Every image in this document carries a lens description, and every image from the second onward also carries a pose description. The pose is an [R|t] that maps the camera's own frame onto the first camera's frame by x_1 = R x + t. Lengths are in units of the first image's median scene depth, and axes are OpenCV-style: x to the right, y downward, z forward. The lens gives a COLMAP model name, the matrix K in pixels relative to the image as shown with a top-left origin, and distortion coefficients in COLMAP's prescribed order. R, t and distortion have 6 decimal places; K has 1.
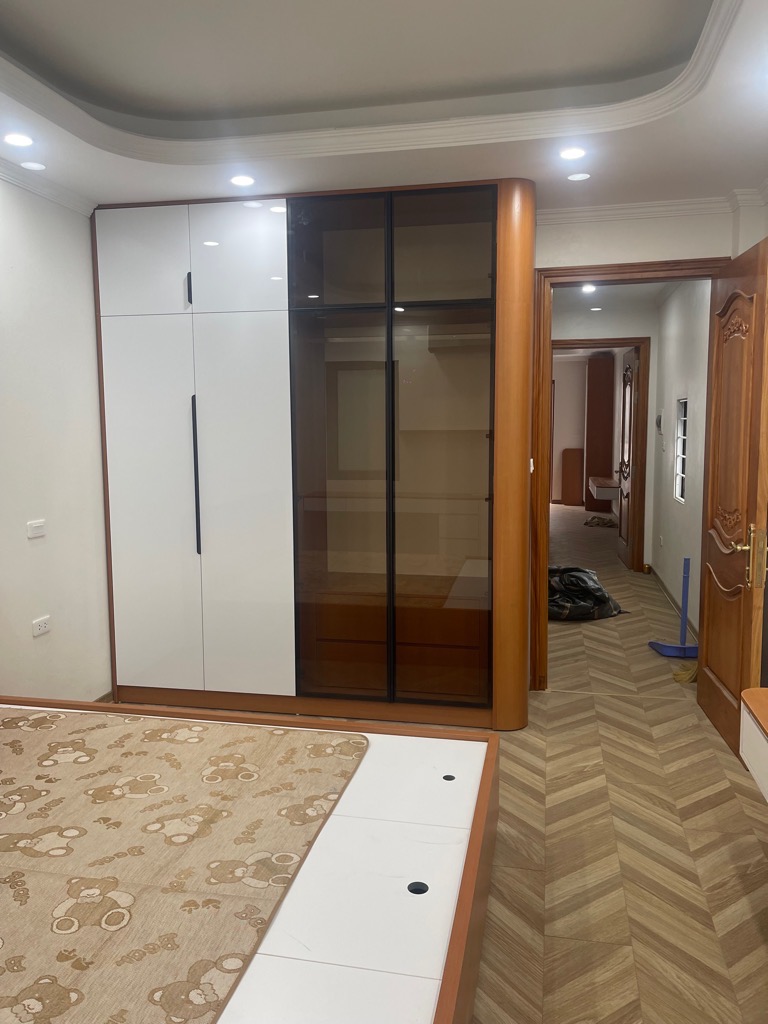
lens RADIAL K [[773.5, 0, 385.7], [0, 773.5, 510.0], [0, 0, 1]] dist [-0.069775, -0.018959]
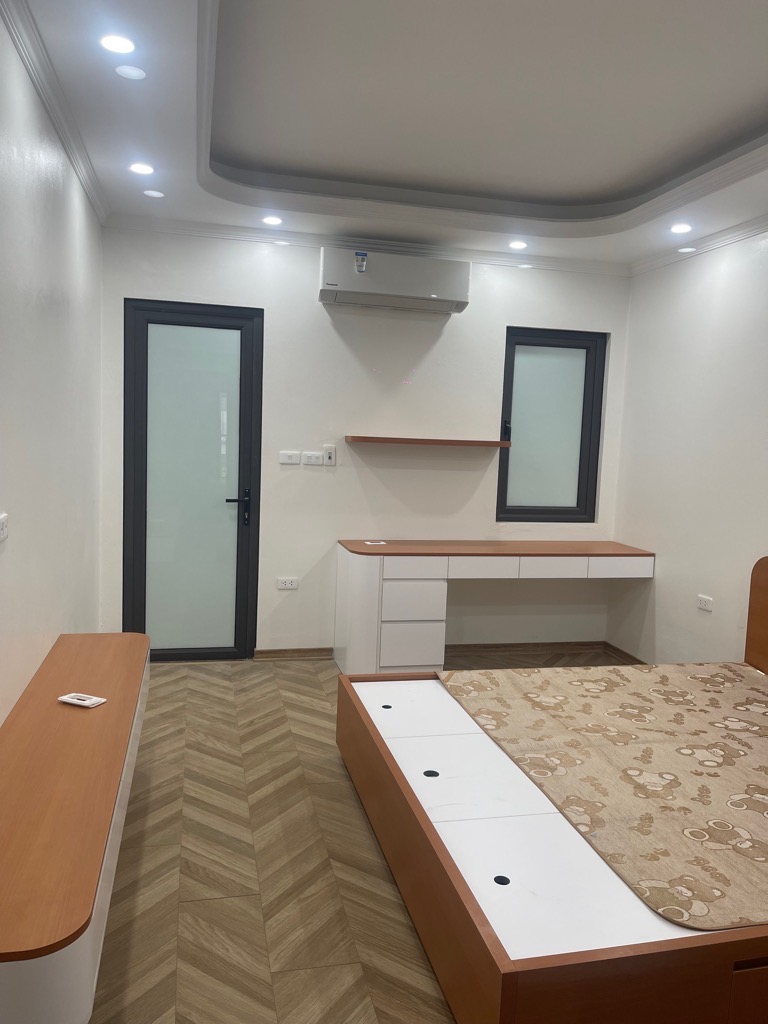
lens RADIAL K [[773.5, 0, 385.2], [0, 773.5, 512.3], [0, 0, 1]] dist [-0.069775, -0.018959]
pose [[-0.906388, 0.030399, -0.421350, 0.612669], [-0.065083, 0.975451, 0.210378, -0.215304], [0.417402, 0.218107, -0.882159, 1.868214]]
